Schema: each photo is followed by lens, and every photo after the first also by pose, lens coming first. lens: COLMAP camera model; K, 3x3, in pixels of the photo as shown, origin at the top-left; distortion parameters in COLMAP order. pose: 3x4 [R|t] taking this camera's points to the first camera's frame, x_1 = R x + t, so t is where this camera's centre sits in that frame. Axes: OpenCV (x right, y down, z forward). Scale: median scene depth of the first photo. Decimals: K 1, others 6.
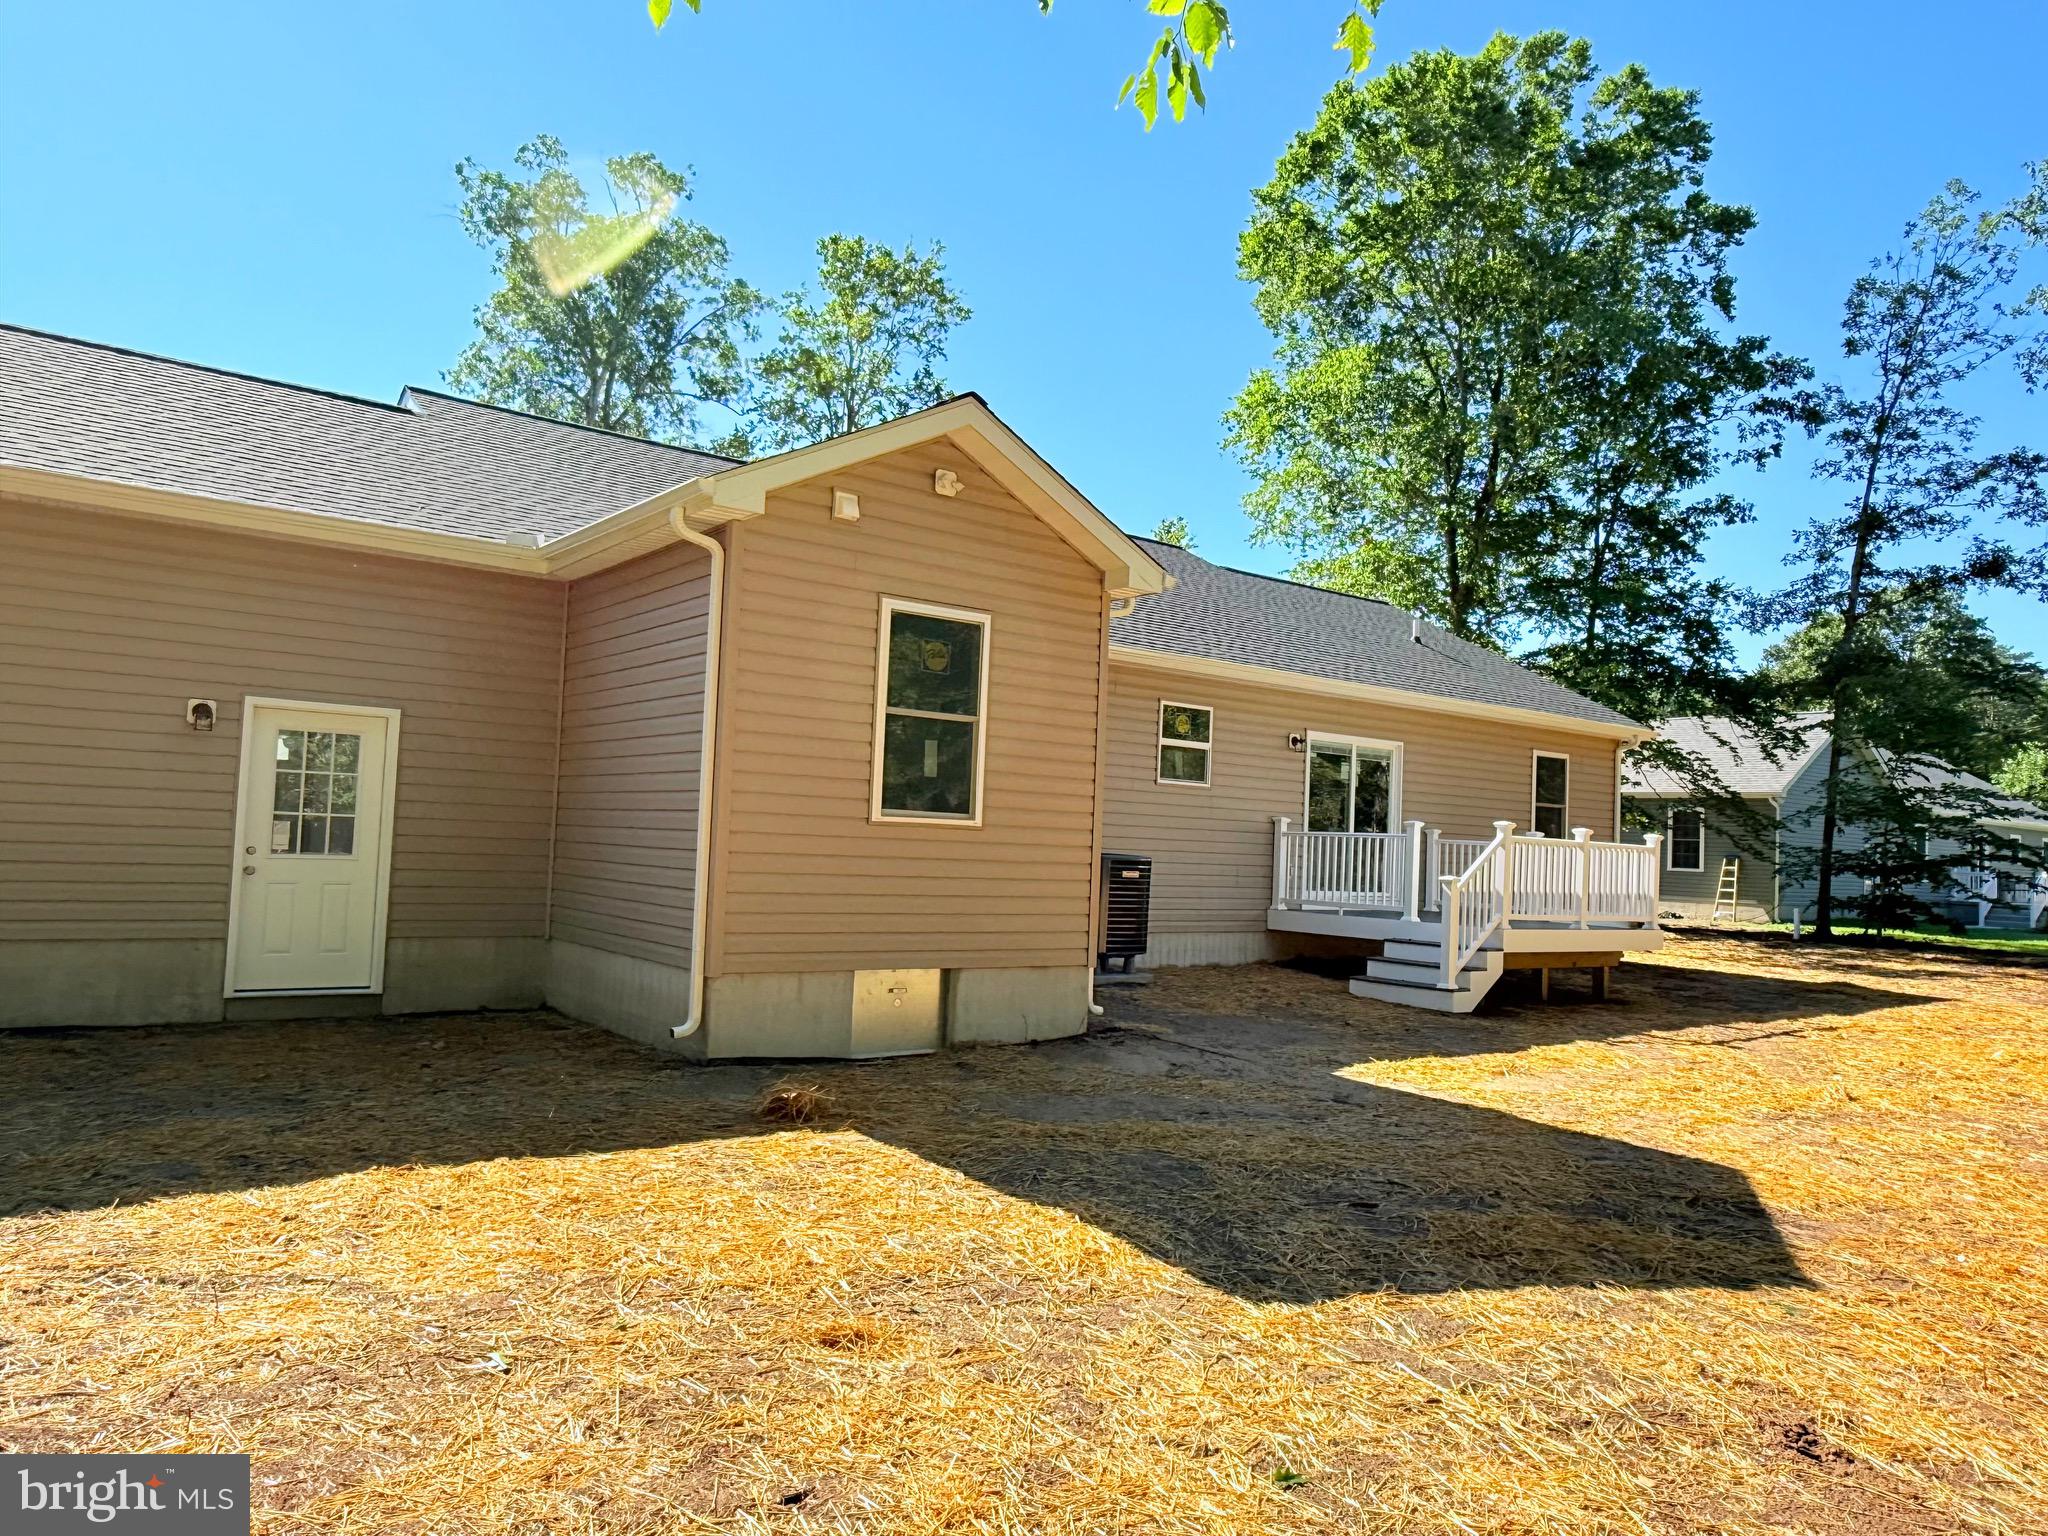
lens RADIAL K [[1382.9, 0, 1037.5], [0, 1382.9, 777.5], [0, 0, 1]] dist [-0.013106, -0.003264]
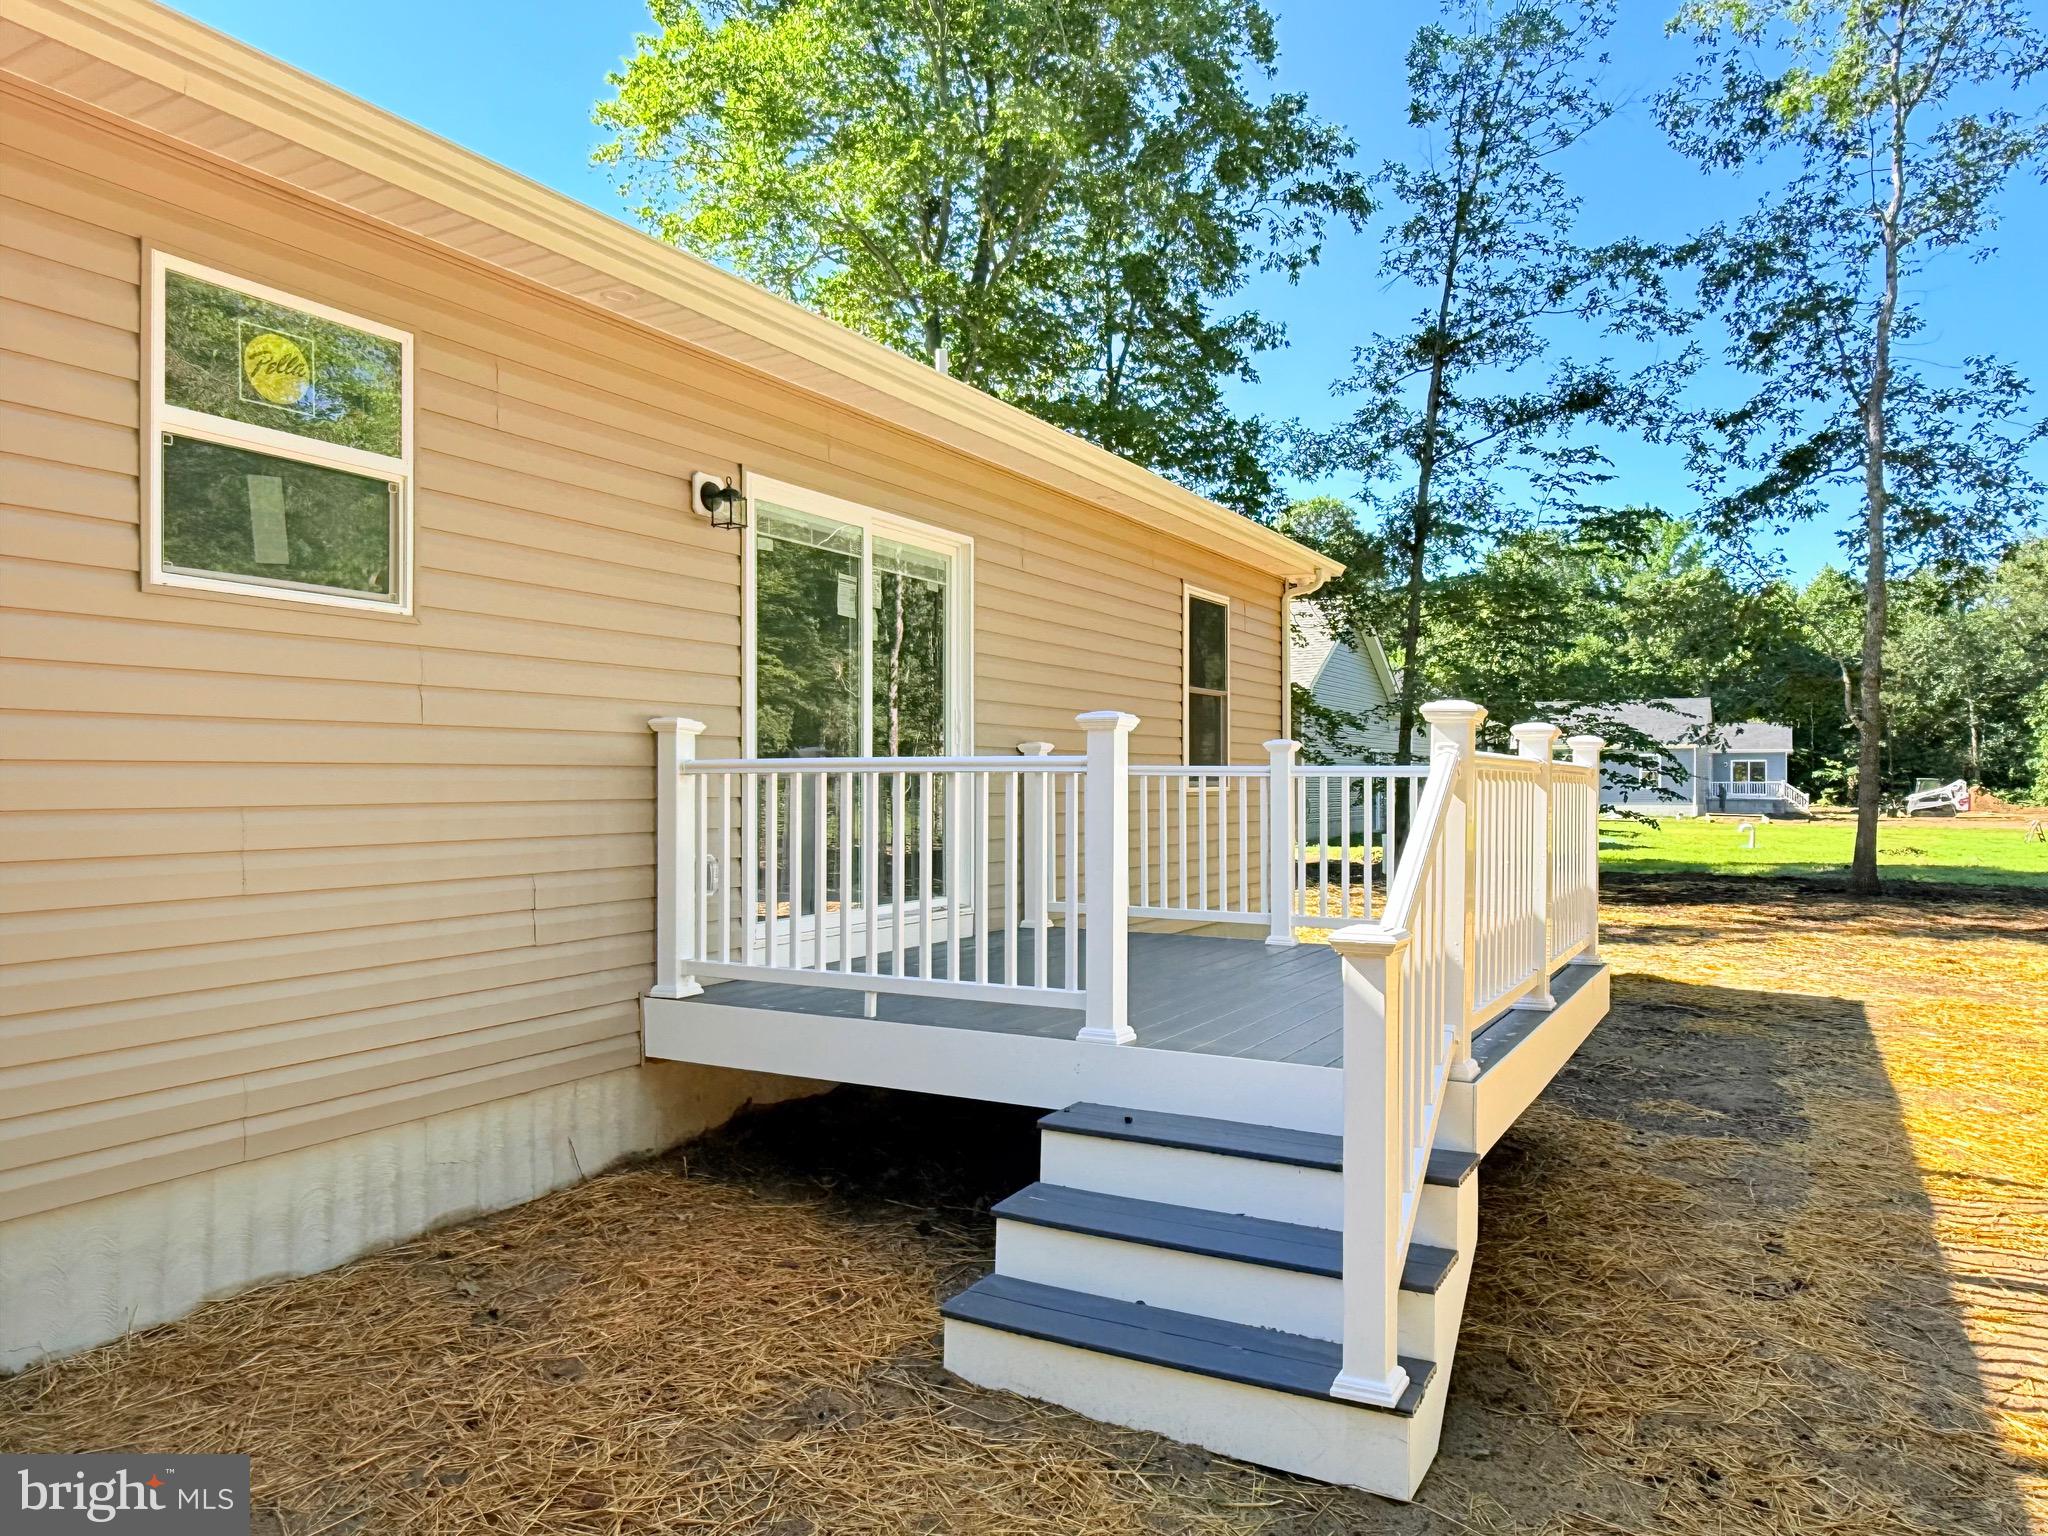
lens RADIAL K [[1382.9, 0, 1040.2], [0, 1382.9, 781.3], [0, 0, 1]] dist [-0.013106, -0.003264]
pose [[0.913628, -0.040044, 0.404575, 0.068776], [0.016164, 0.997928, 0.062270, 0.013788], [-0.406231, -0.050352, 0.912382, 0.374537]]
